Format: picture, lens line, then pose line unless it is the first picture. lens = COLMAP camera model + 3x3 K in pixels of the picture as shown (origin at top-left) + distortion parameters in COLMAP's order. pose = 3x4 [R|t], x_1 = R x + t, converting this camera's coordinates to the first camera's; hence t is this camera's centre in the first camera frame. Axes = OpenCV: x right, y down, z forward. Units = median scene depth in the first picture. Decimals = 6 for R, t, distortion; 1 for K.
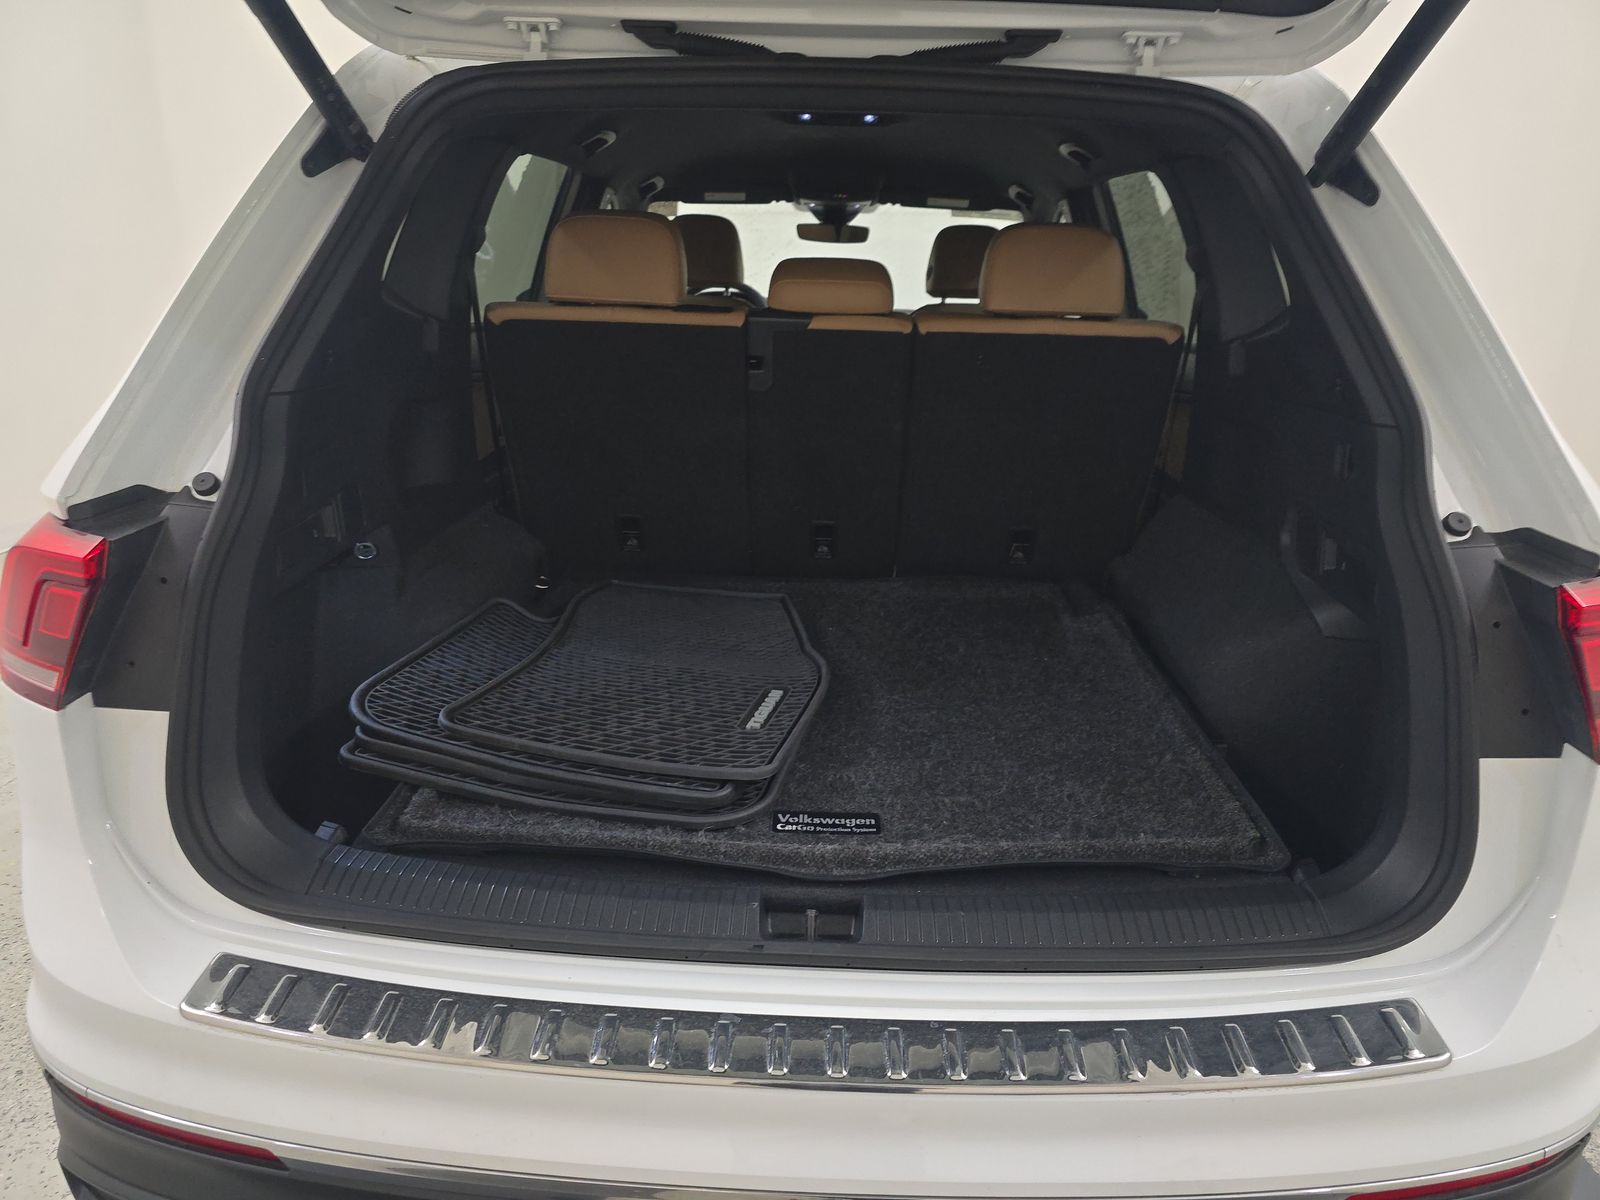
lens RADIAL K [[1080.3, 0, 800.0], [0, 1080.3, 600.0], [0, 0, 1]] dist [0.017357, -0.007136]
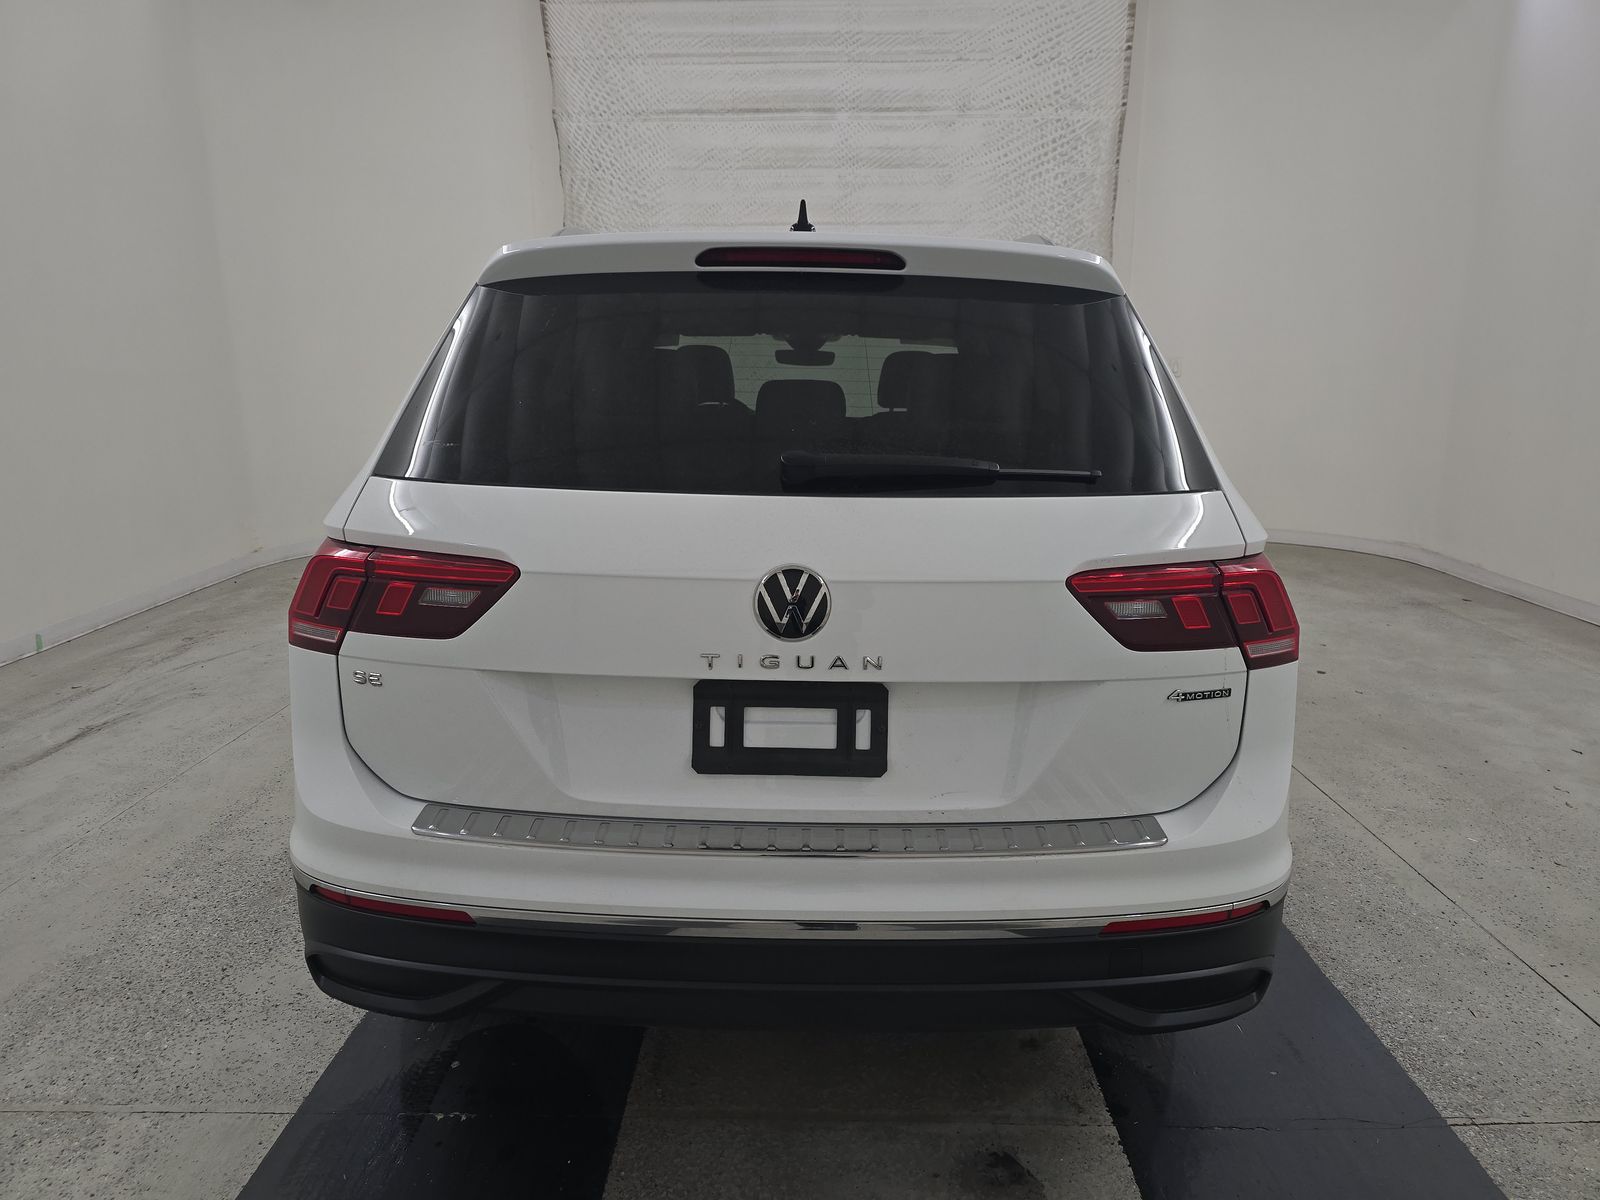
lens RADIAL K [[1044.9, 0, 800.0], [0, 1044.9, 611.0], [0, 0, 1]] dist [0.088278, -0.108225]
pose [[0.999738, -0.011624, 0.019713, -0.002823], [0.013239, 0.996388, -0.083875, 0.062934], [-0.018666, 0.084114, 0.996281, -0.217214]]
